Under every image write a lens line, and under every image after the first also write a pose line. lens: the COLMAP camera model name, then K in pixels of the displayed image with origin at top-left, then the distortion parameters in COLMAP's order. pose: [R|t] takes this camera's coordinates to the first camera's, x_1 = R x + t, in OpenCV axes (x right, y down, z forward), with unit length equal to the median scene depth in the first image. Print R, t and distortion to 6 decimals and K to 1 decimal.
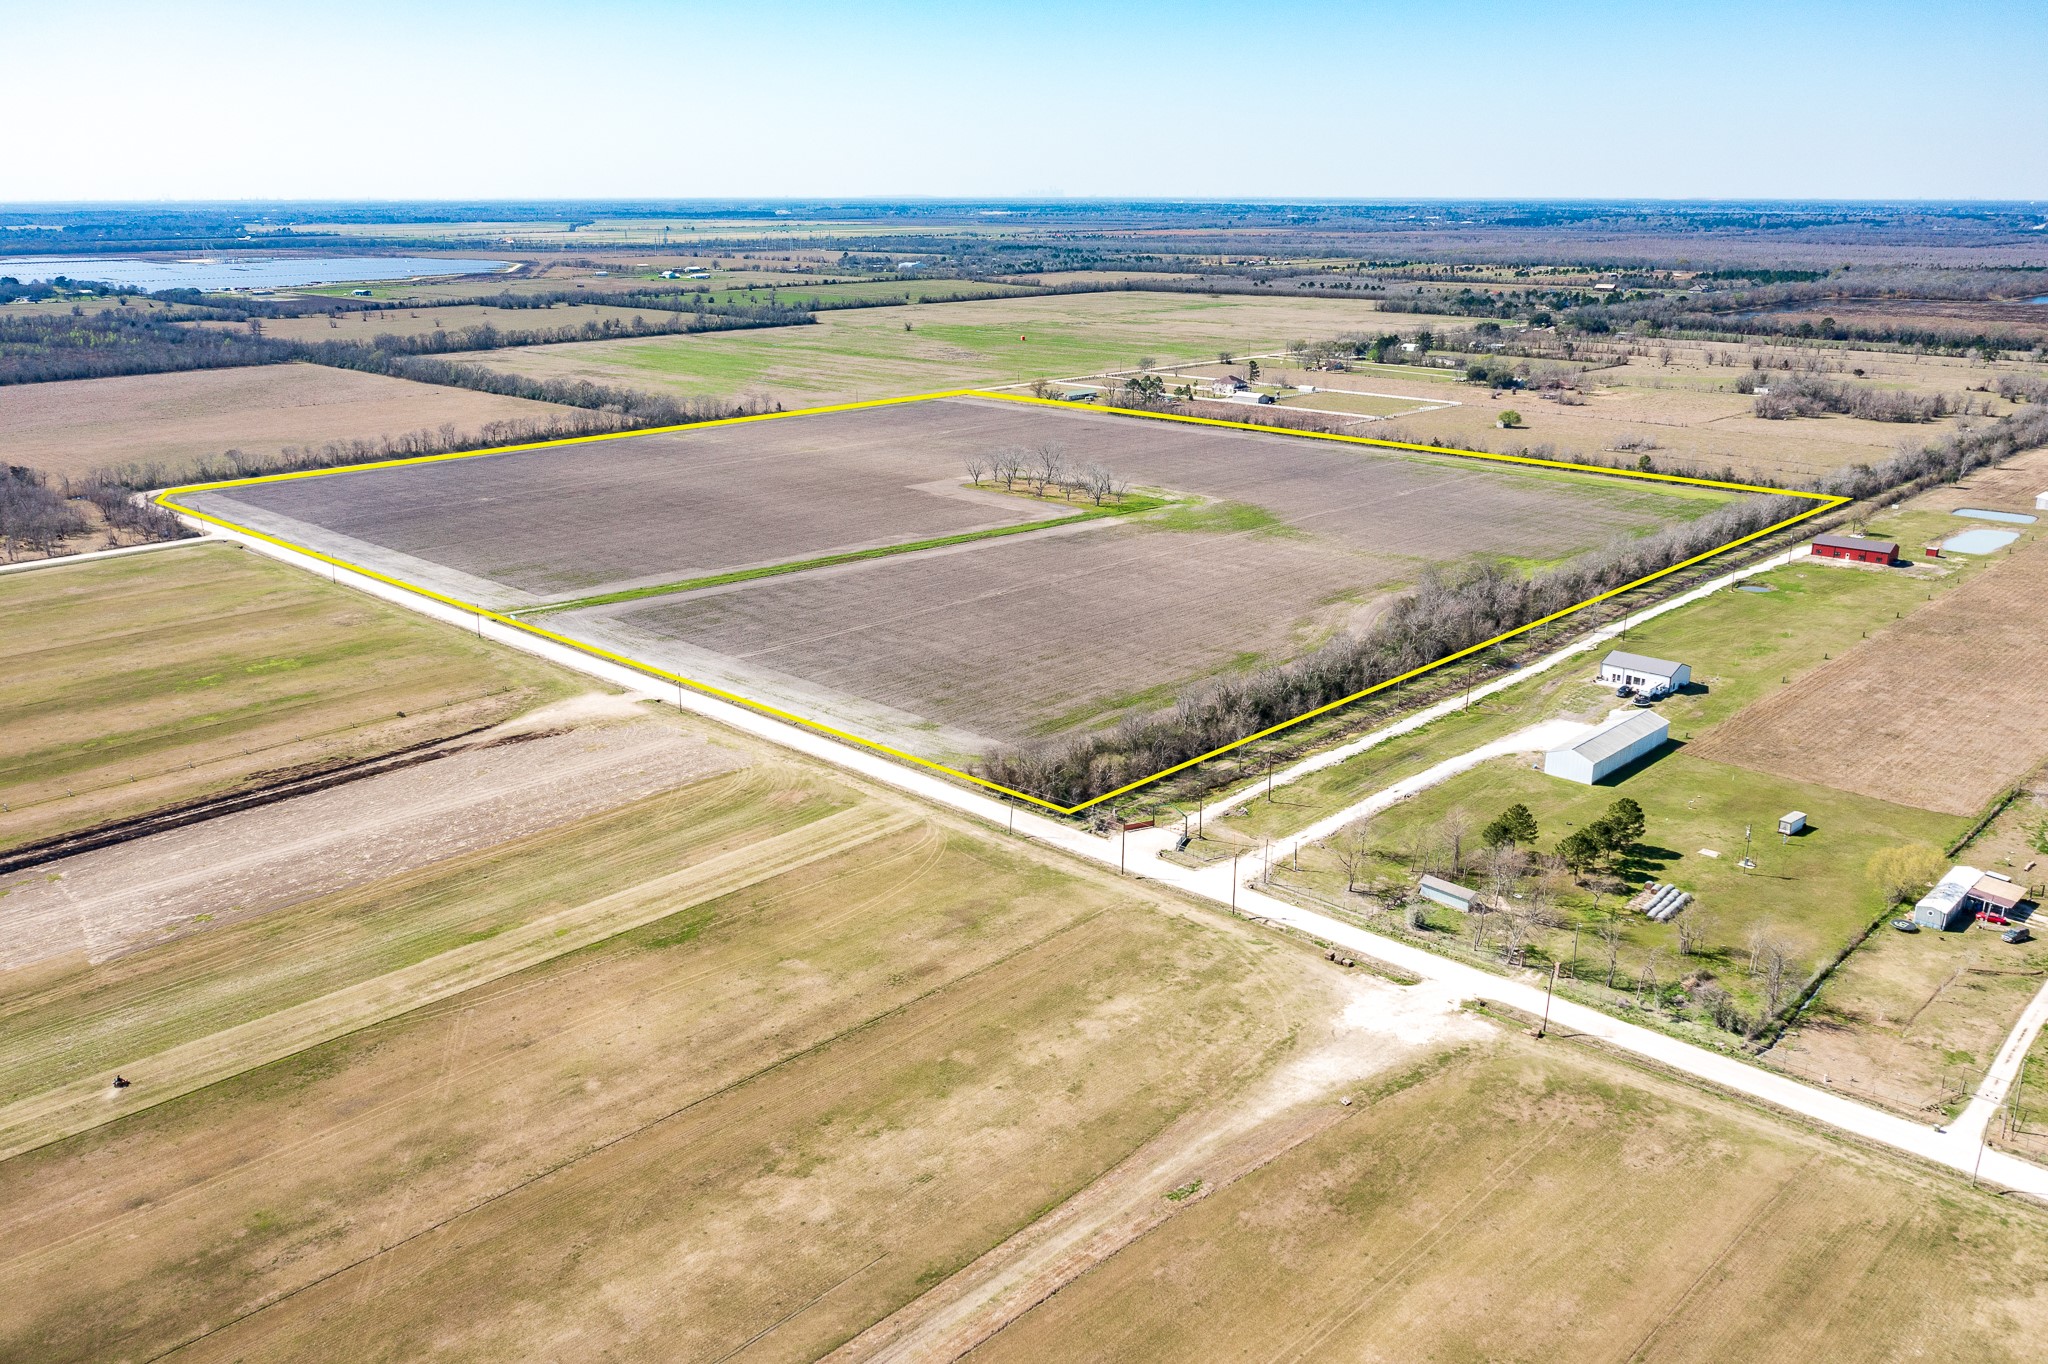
lens RADIAL K [[1597.2, 0, 1020.9], [0, 1597.2, 675.5], [0, 0, 1]] dist [-0.021029, 0.013791]
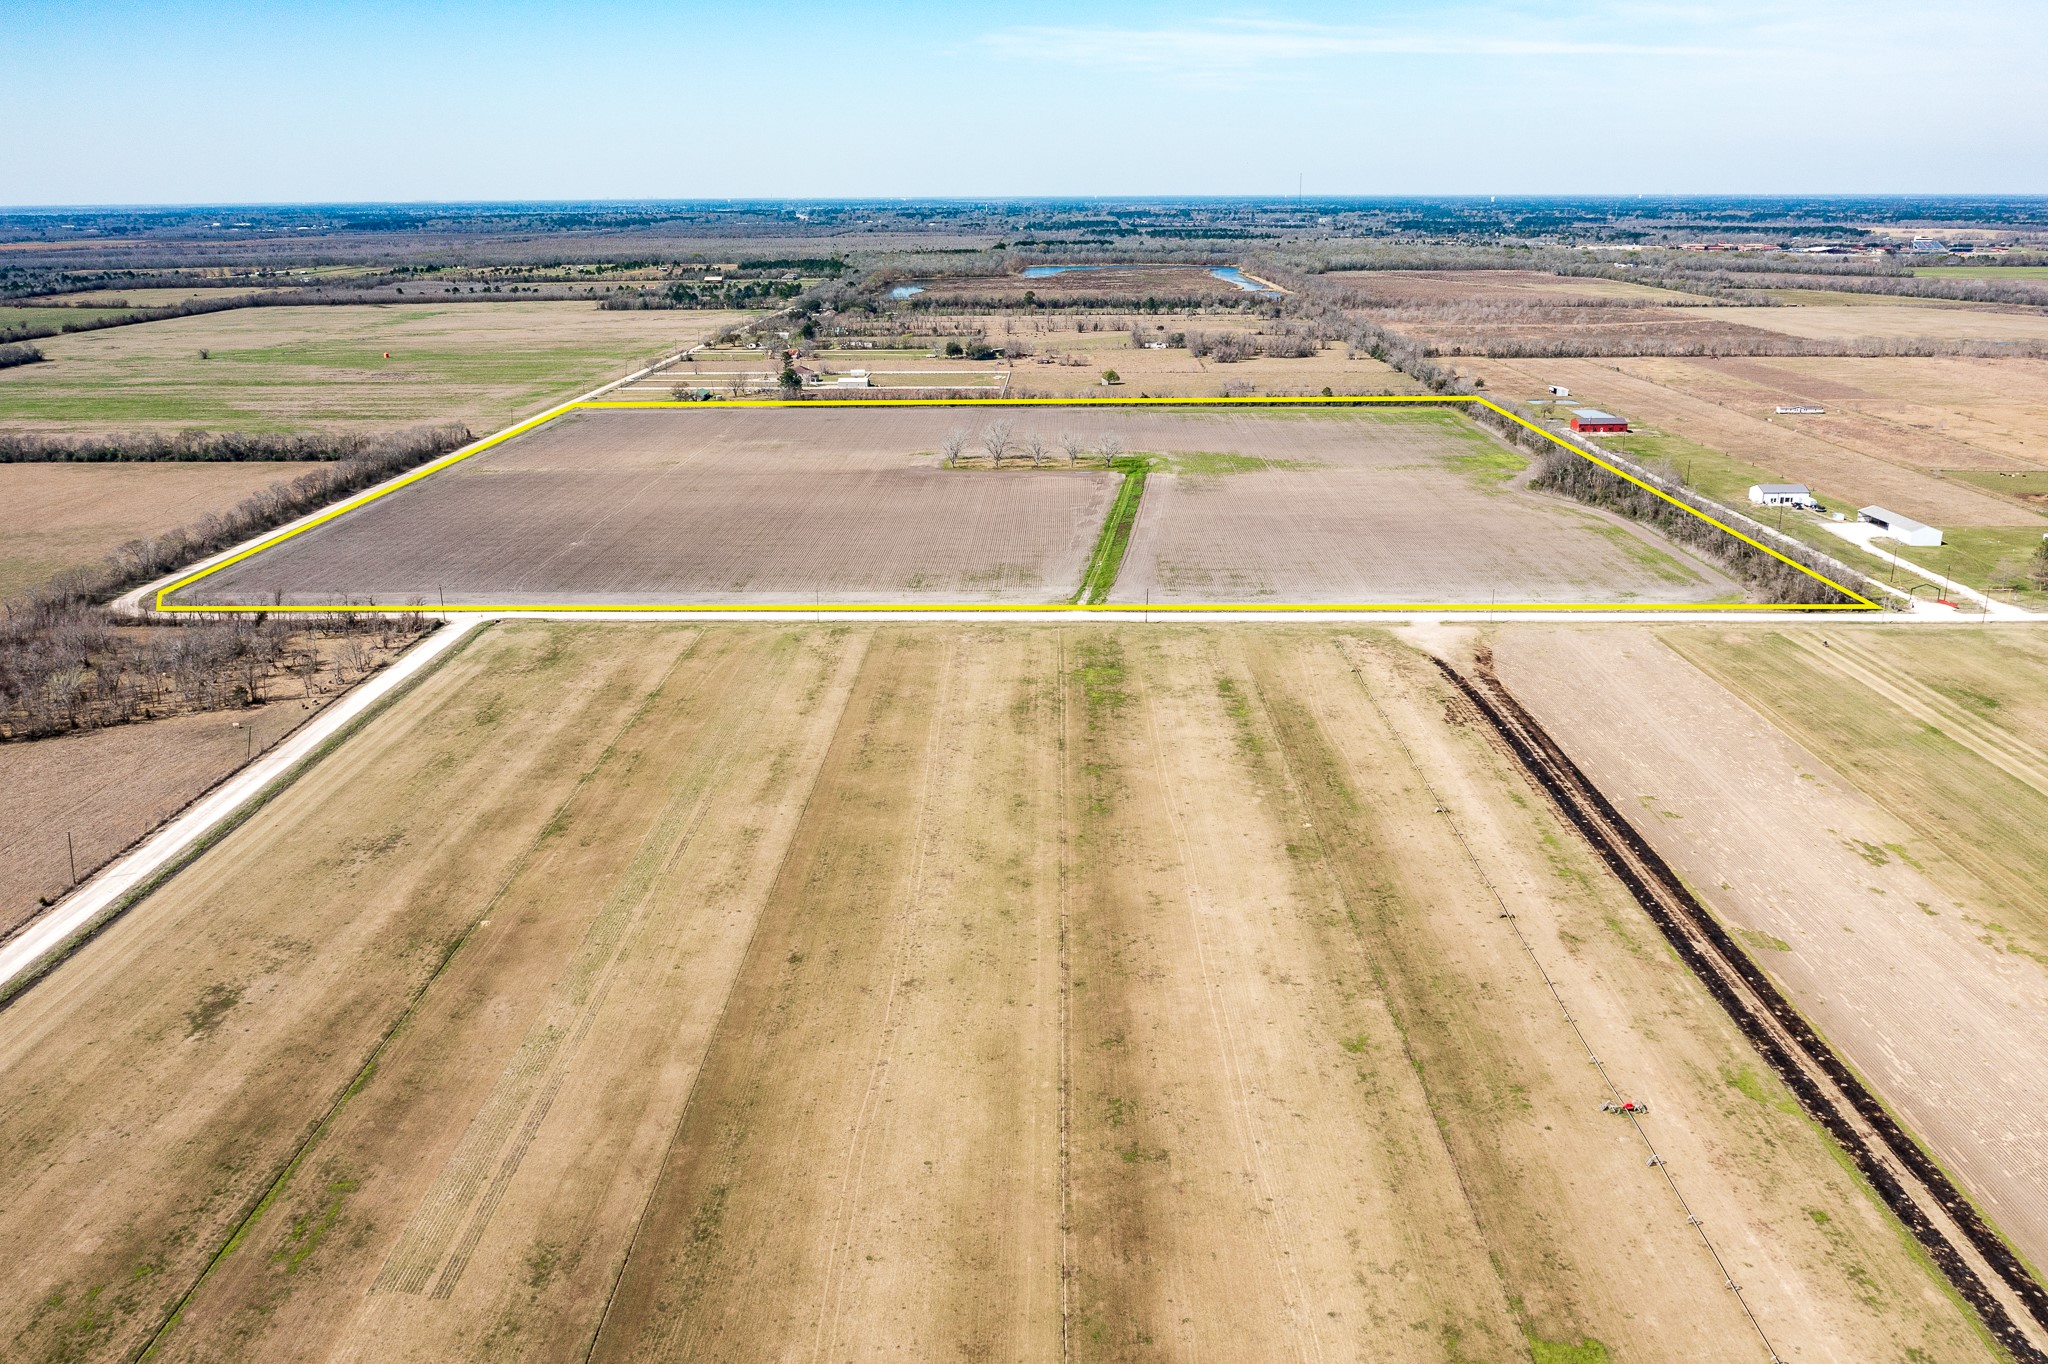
lens RADIAL K [[1597.2, 0, 1019.3], [0, 1597.2, 668.3], [0, 0, 1]] dist [-0.021029, 0.013791]
pose [[0.738097, -0.196055, 0.645582, -1.076897], [0.200315, 0.977383, 0.067797, -0.081137], [-0.644272, 0.079279, 0.760676, 0.289136]]
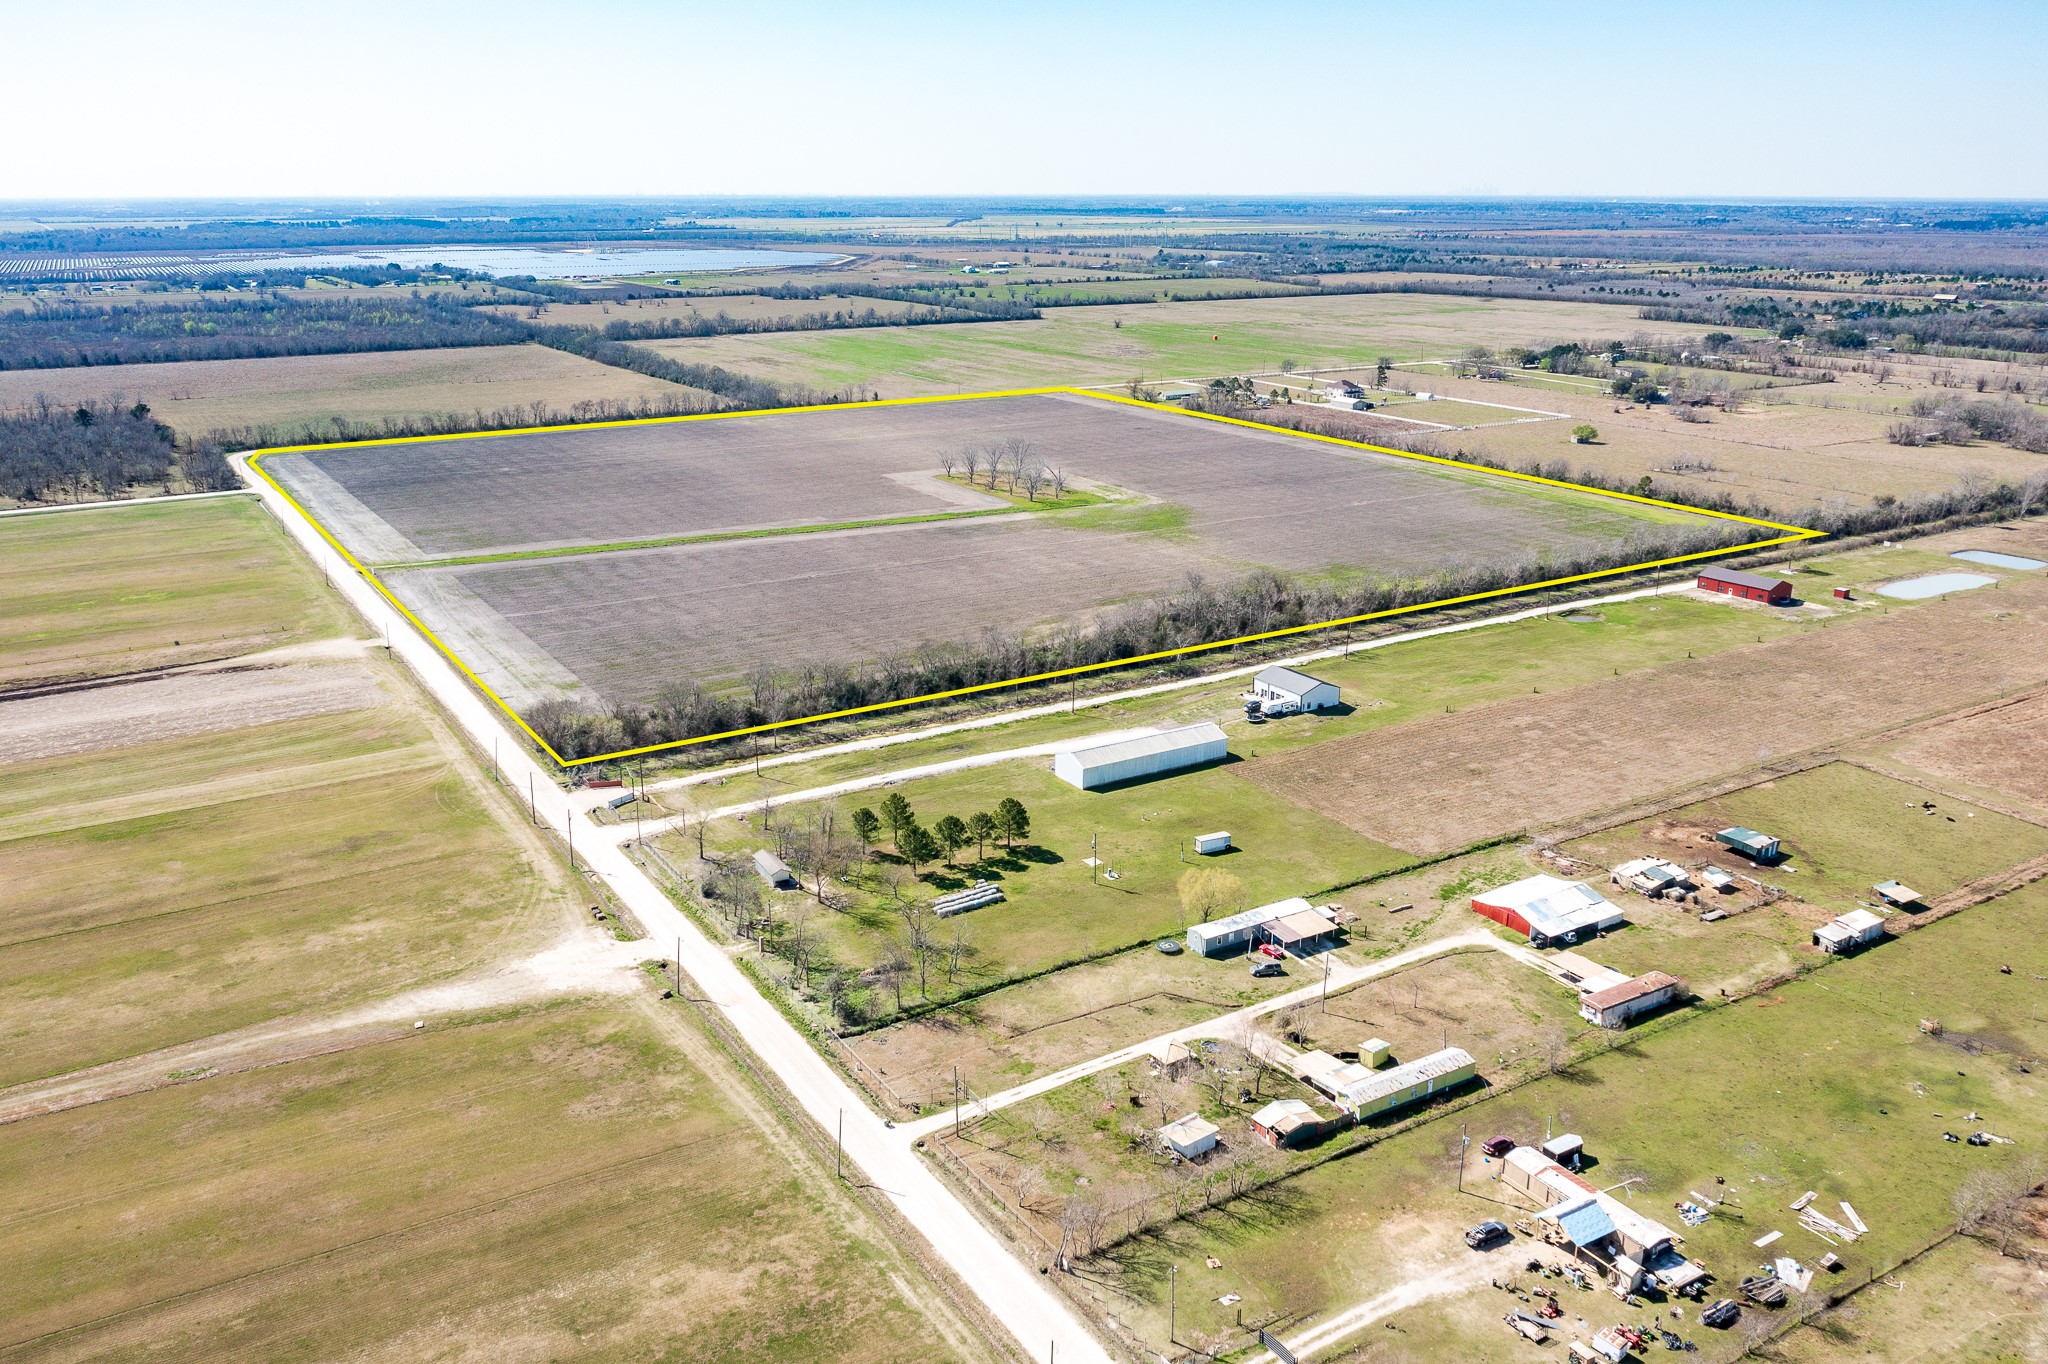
lens RADIAL K [[1597.2, 0, 1018.8], [0, 1597.2, 703.2], [0, 0, 1]] dist [-0.021029, 0.013791]
pose [[0.968090, 0.077609, -0.238284, 0.420486], [-0.073410, 0.996951, 0.026459, -0.006361], [0.239611, -0.008122, 0.970835, 0.018216]]
